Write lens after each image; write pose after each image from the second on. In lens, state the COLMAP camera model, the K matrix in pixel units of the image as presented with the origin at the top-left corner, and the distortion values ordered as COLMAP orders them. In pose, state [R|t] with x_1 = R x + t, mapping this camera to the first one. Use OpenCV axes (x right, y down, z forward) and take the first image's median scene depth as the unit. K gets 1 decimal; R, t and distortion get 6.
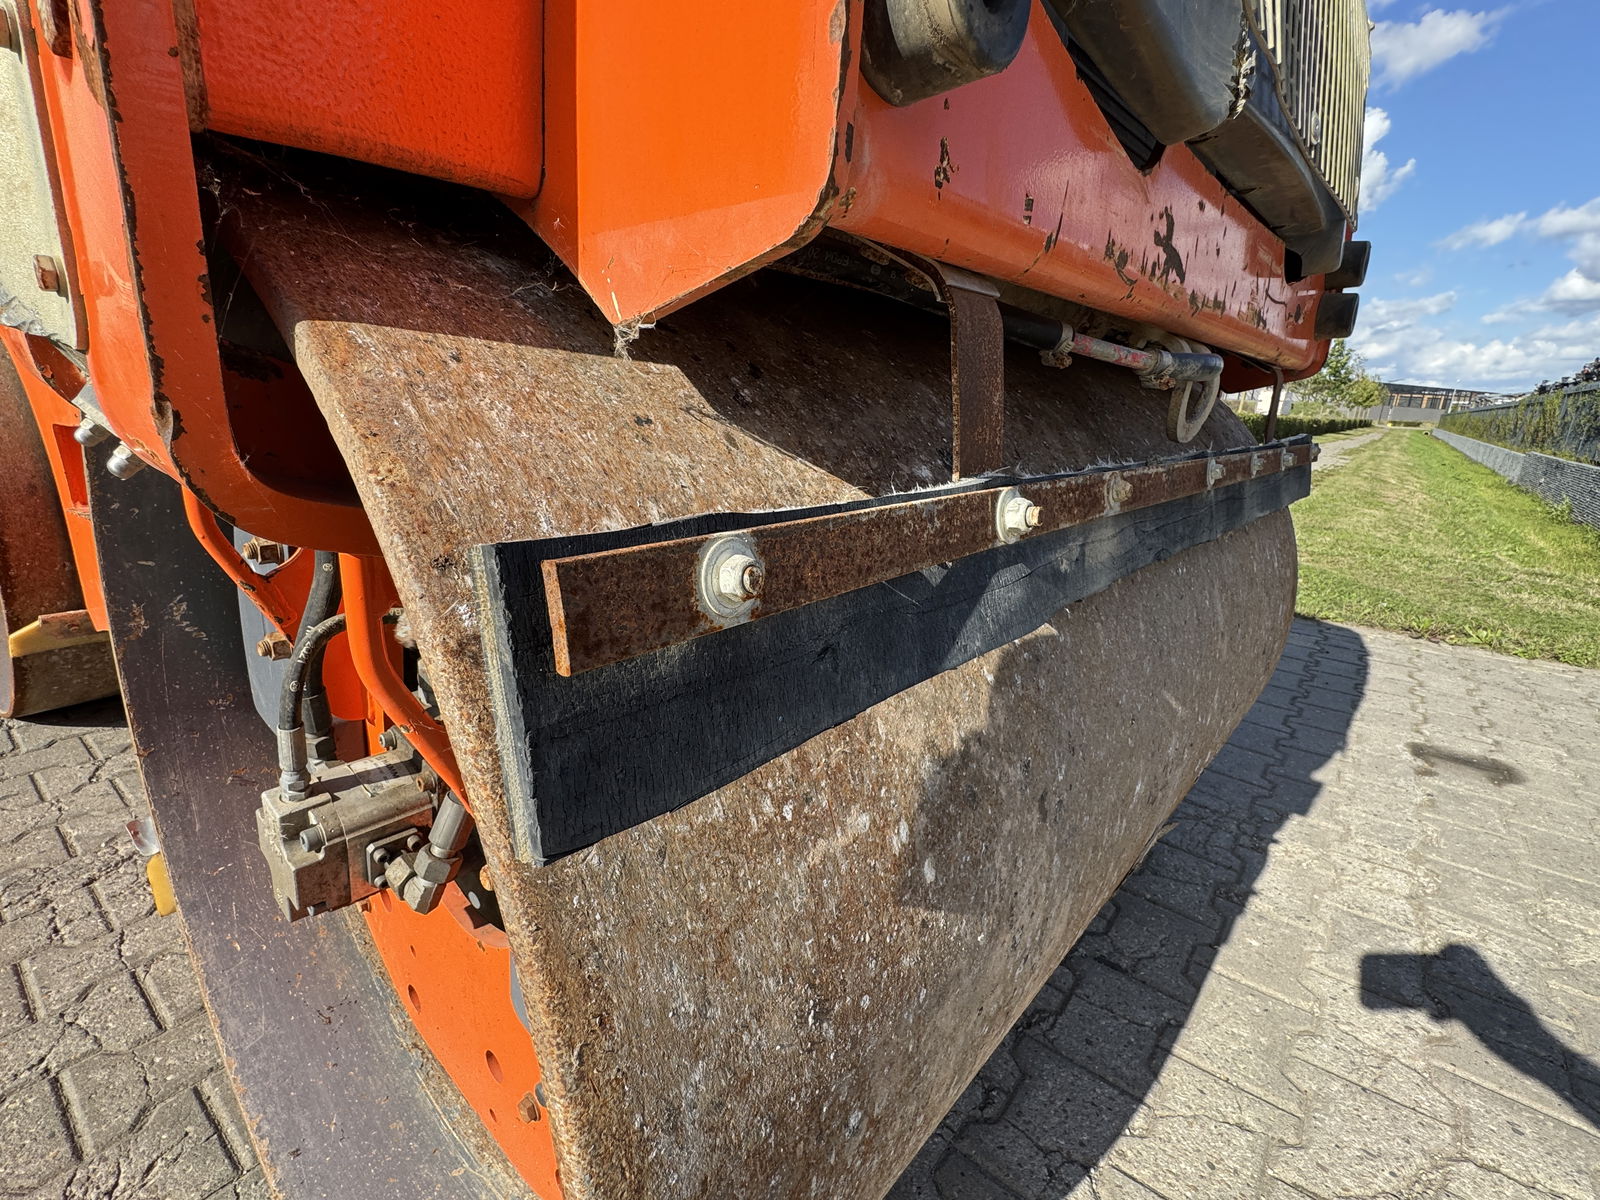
lens RADIAL K [[749.4, 0, 802.2], [0, 749.4, 597.6], [0, 0, 1]] dist [-0.004975, 0.001710]
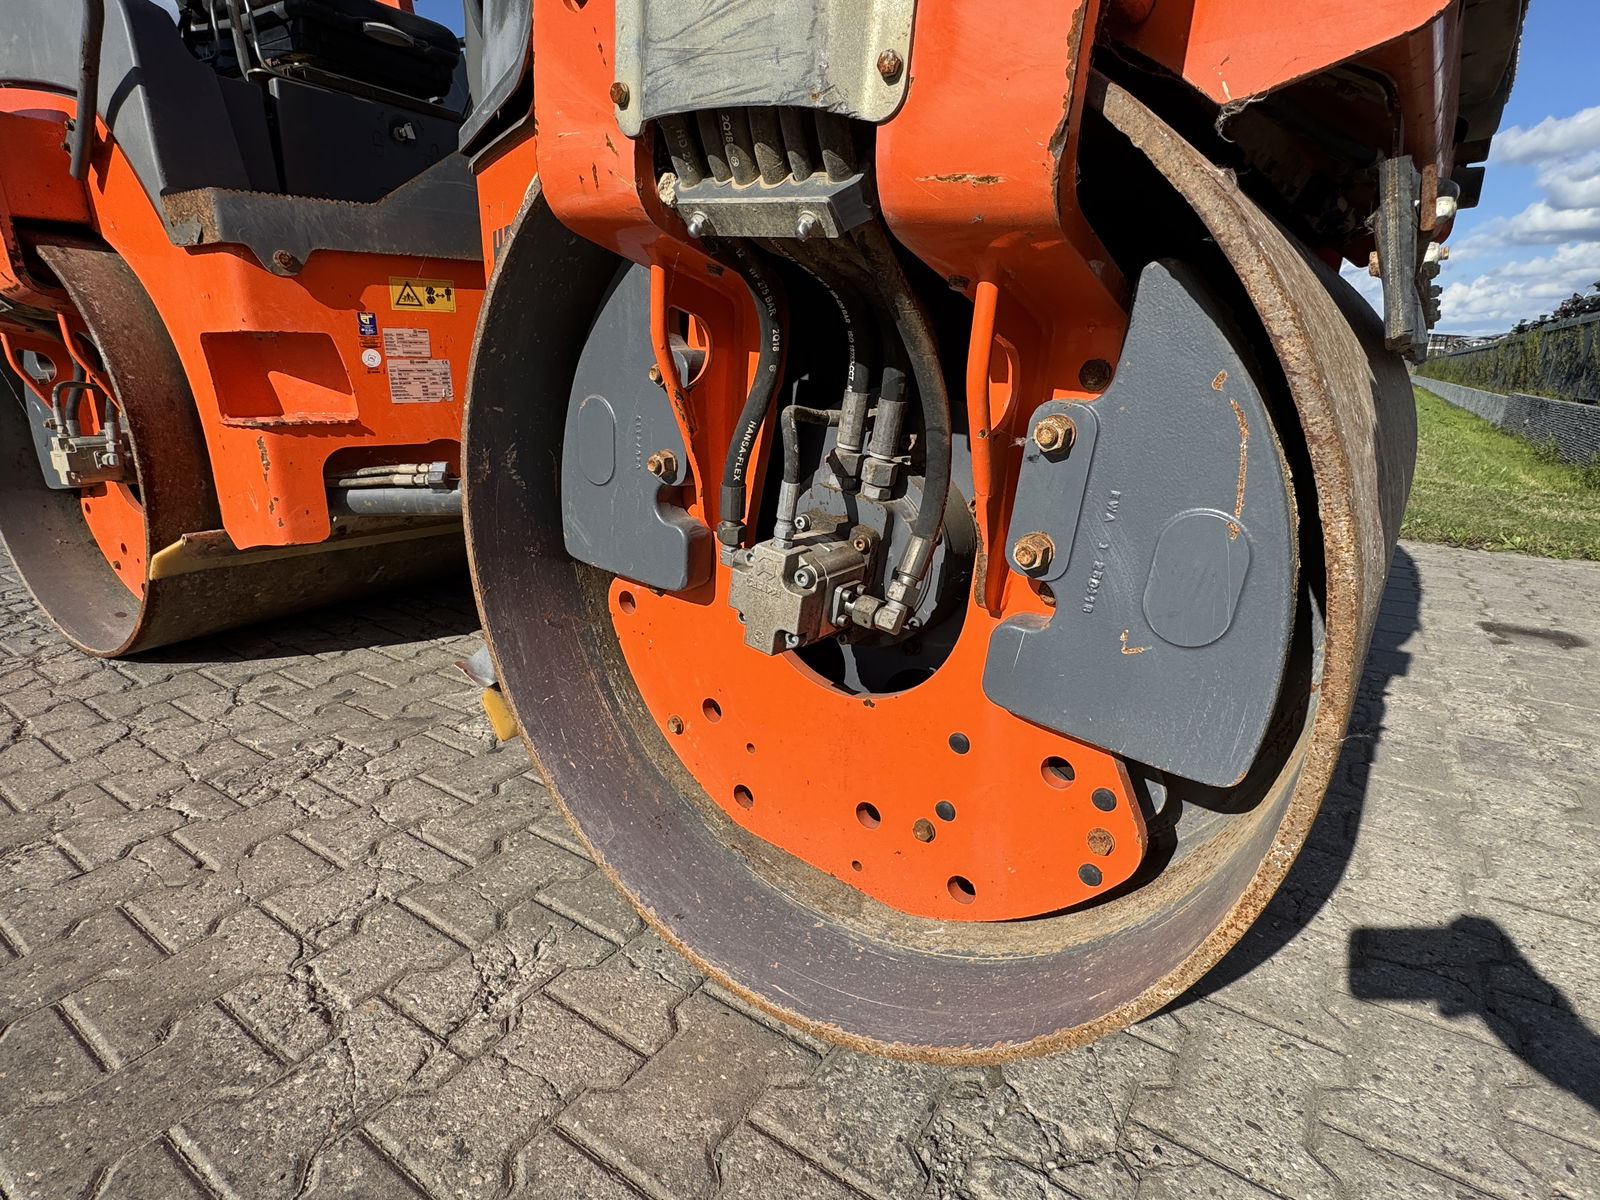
lens RADIAL K [[829.4, 0, 801.4], [0, 829.4, 602.5], [0, 0, 1]] dist [0.004159, 0.000997]
pose [[0.996508, -0.047863, 0.068418, -0.281705], [0.046709, 0.998740, 0.018362, 0.126380], [-0.069210, -0.015102, 0.997488, -0.138531]]
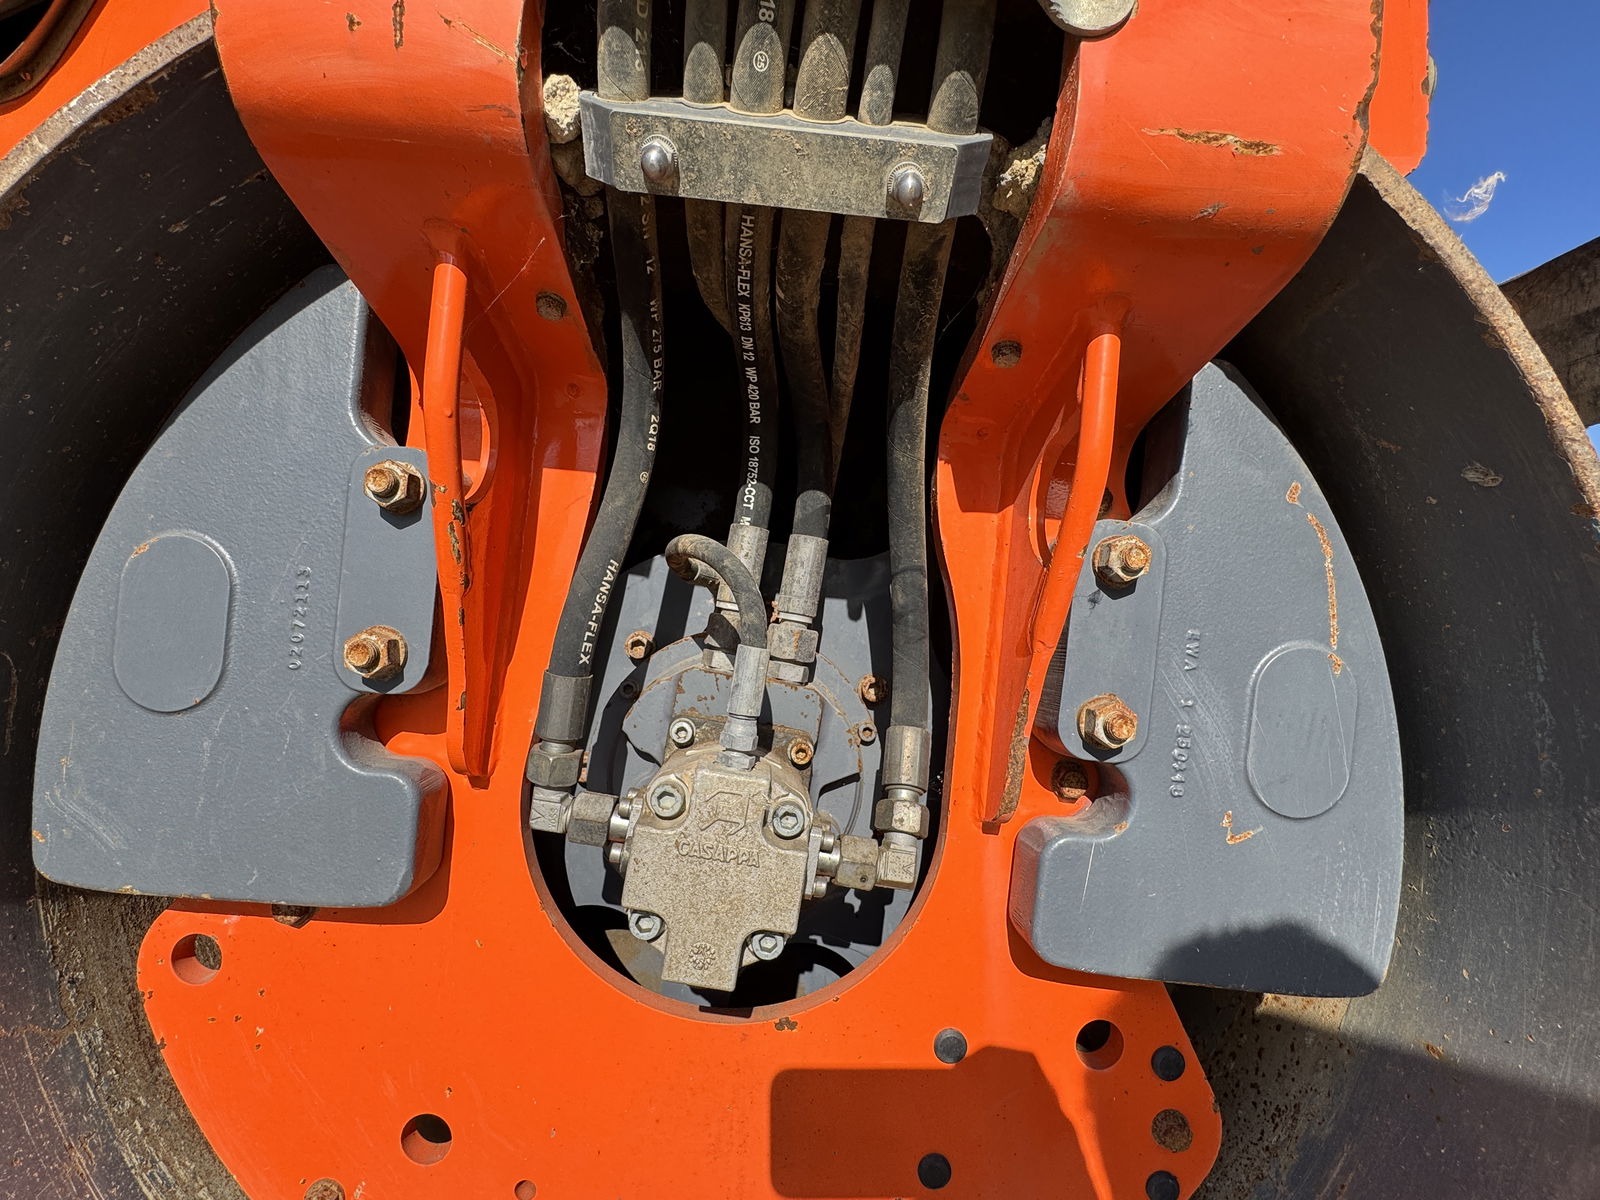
lens RADIAL K [[749.4, 0, 800.2], [0, 749.4, 602.8], [0, 0, 1]] dist [-0.004975, 0.001710]
pose [[0.732949, -0.010931, 0.680195, -0.410197], [0.200341, 0.958998, -0.200467, 0.102698], [-0.650114, 0.283203, 0.705087, 0.164237]]
